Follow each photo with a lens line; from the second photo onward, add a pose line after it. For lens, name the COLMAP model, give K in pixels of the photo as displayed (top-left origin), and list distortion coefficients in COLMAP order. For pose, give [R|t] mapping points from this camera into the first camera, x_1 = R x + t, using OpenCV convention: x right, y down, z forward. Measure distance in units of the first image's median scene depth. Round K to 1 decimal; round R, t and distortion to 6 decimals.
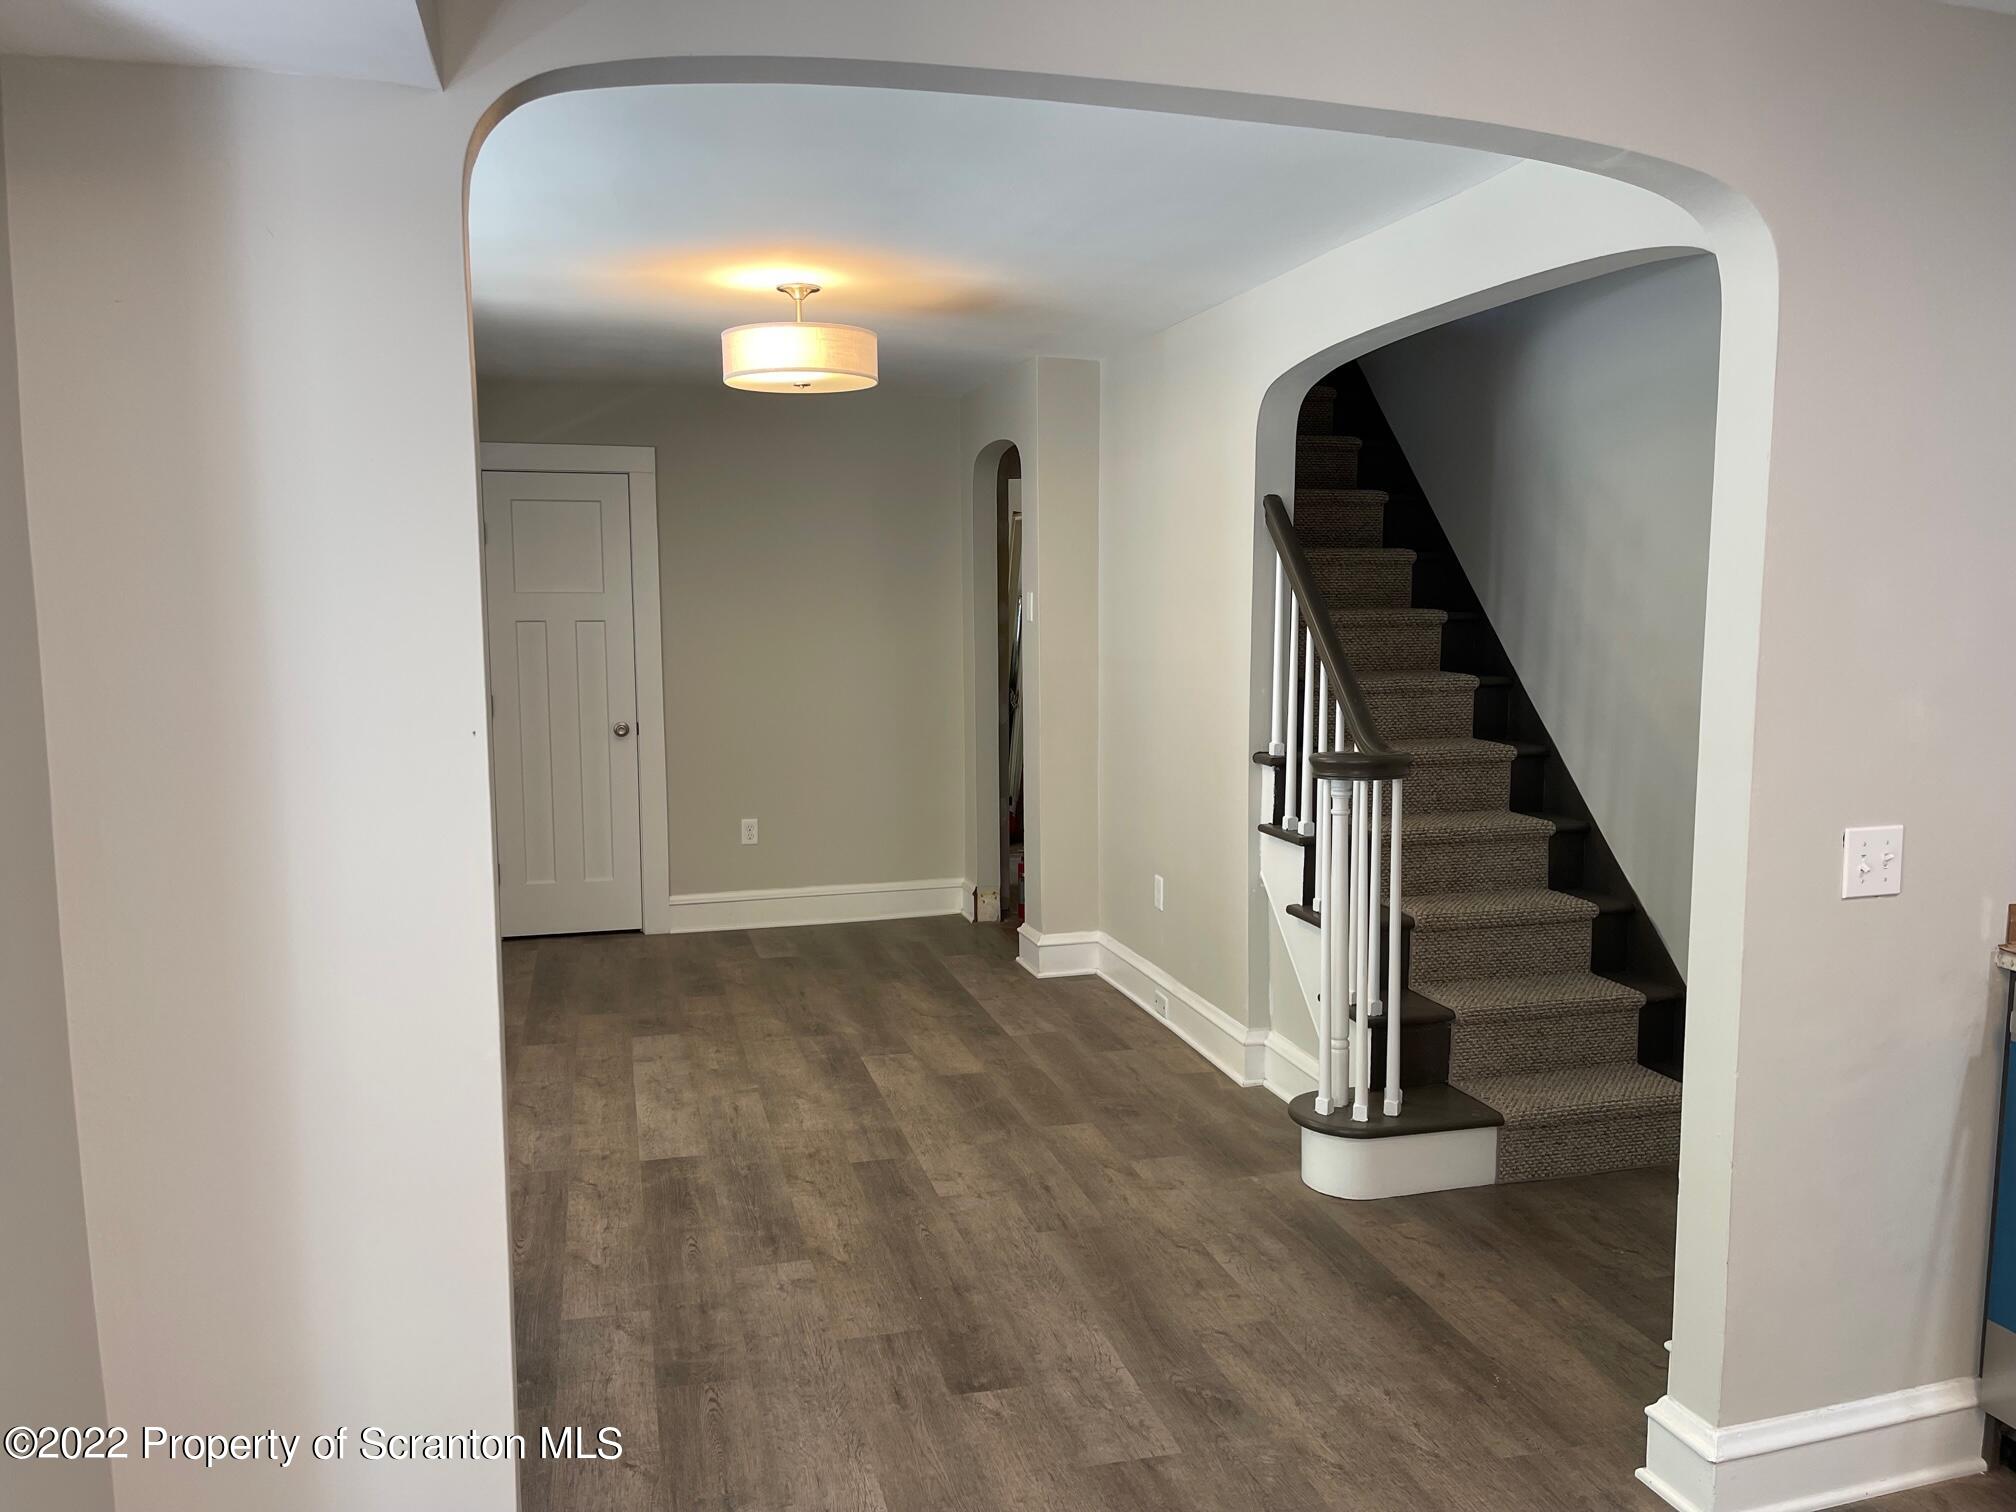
lens RADIAL K [[1538.3, 0, 1005.3], [0, 1538.3, 768.3], [0, 0, 1]] dist [0.044107, -0.006475]
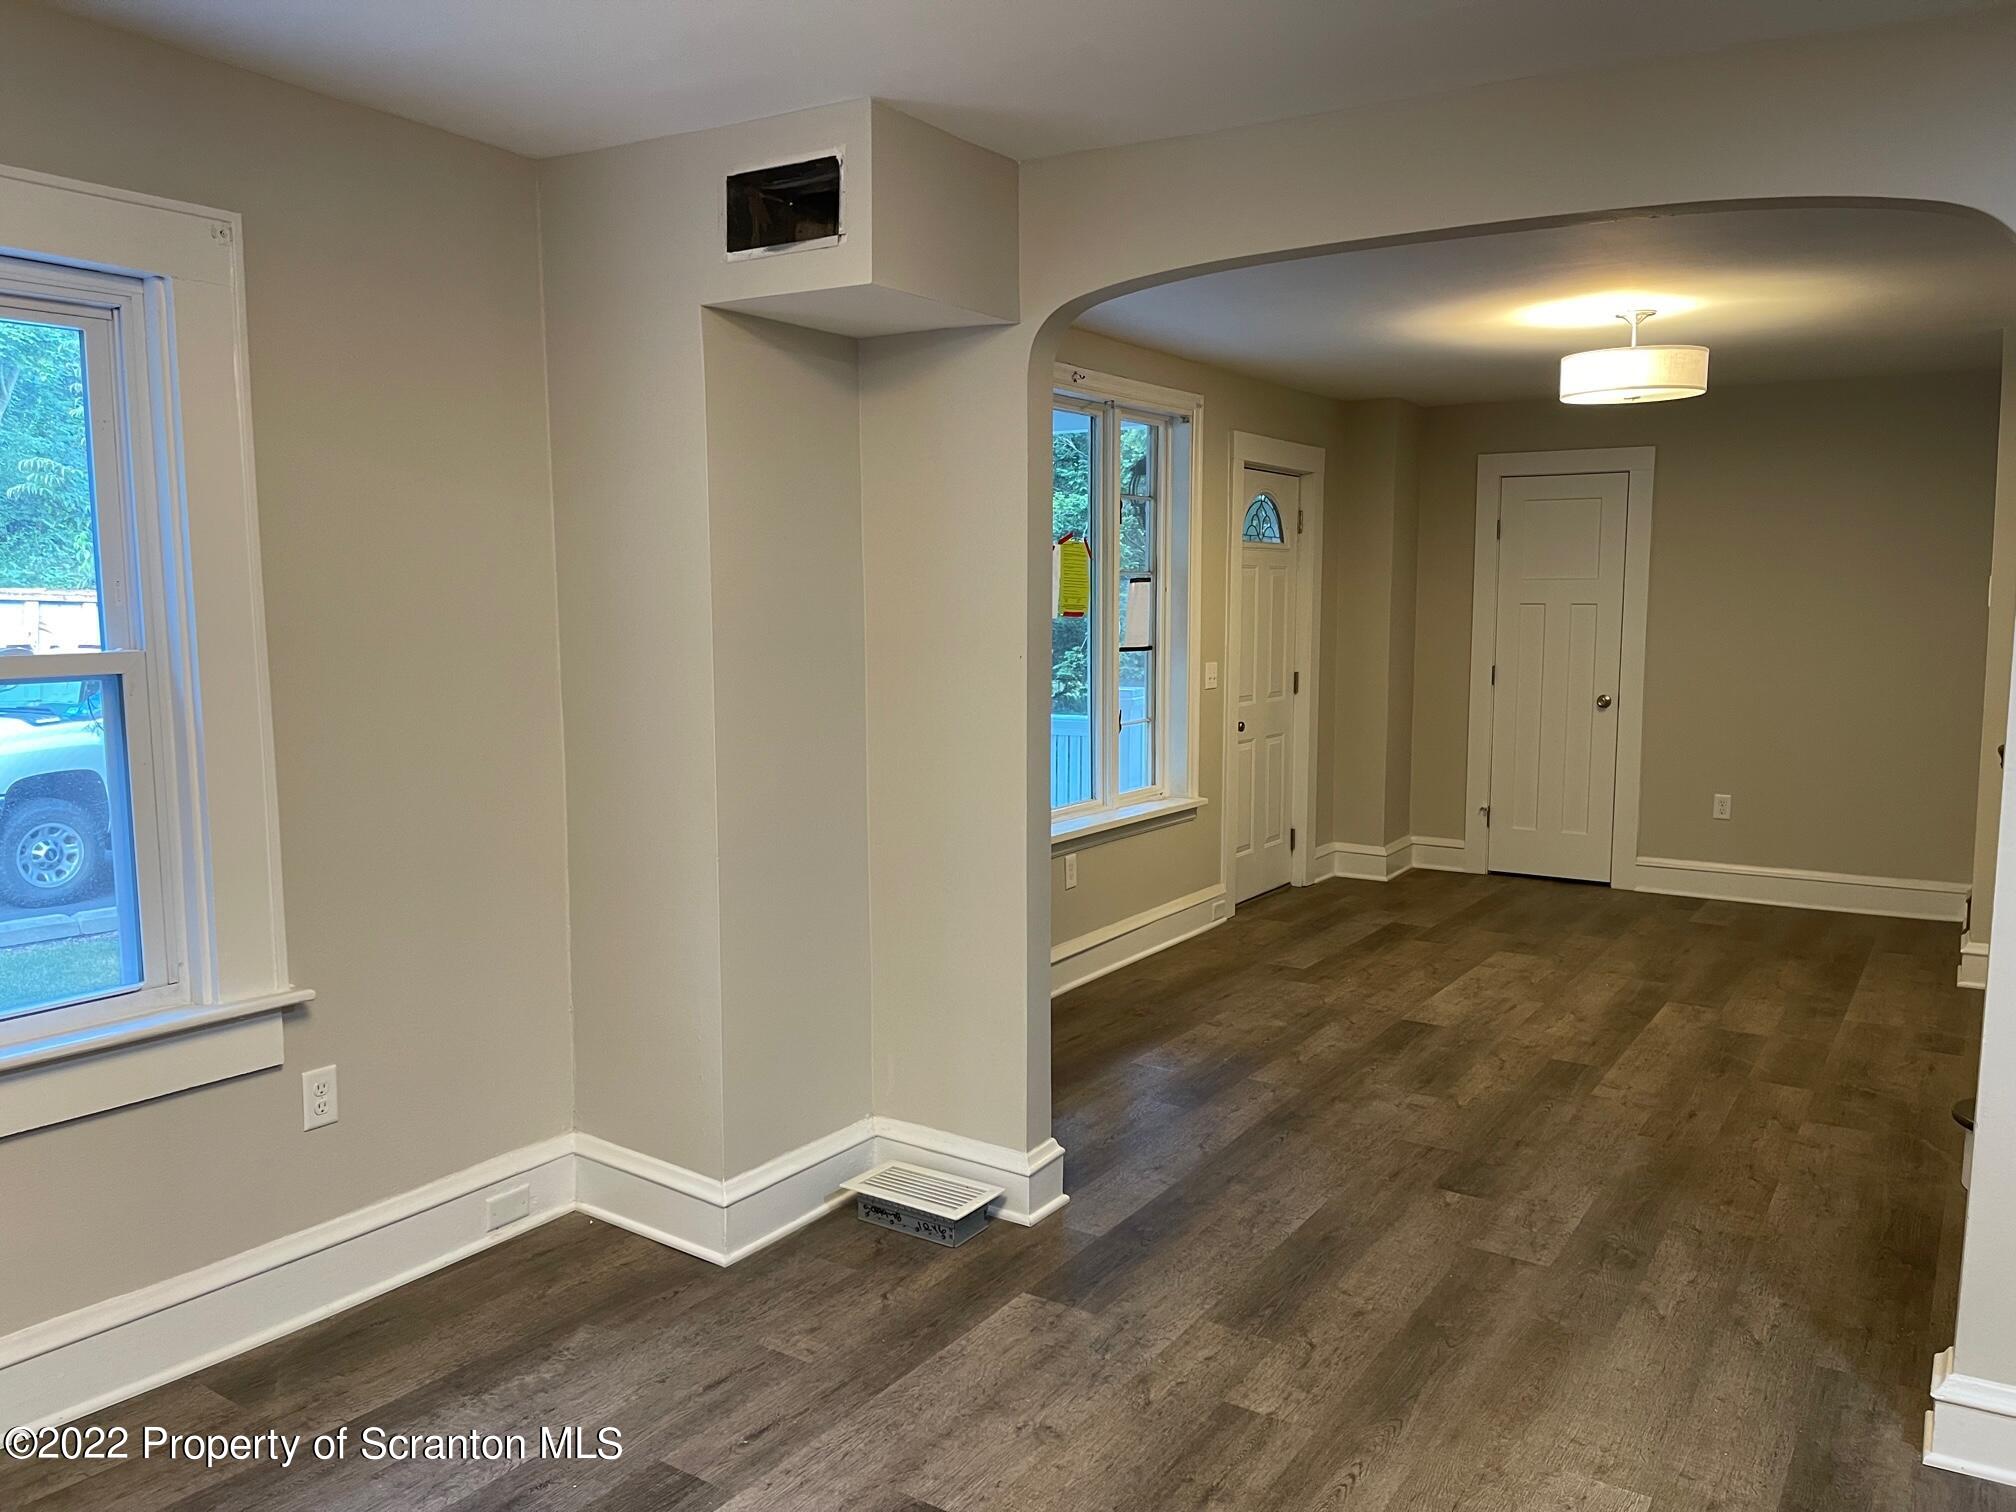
lens RADIAL K [[1538.3, 0, 1004.5], [0, 1538.3, 751.1], [0, 0, 1]] dist [0.044107, -0.006475]
pose [[0.677221, 0.088538, -0.730433, 0.441598], [-0.089112, 0.995296, 0.038022, 0.011417], [0.730363, 0.039341, 0.681925, -0.123597]]
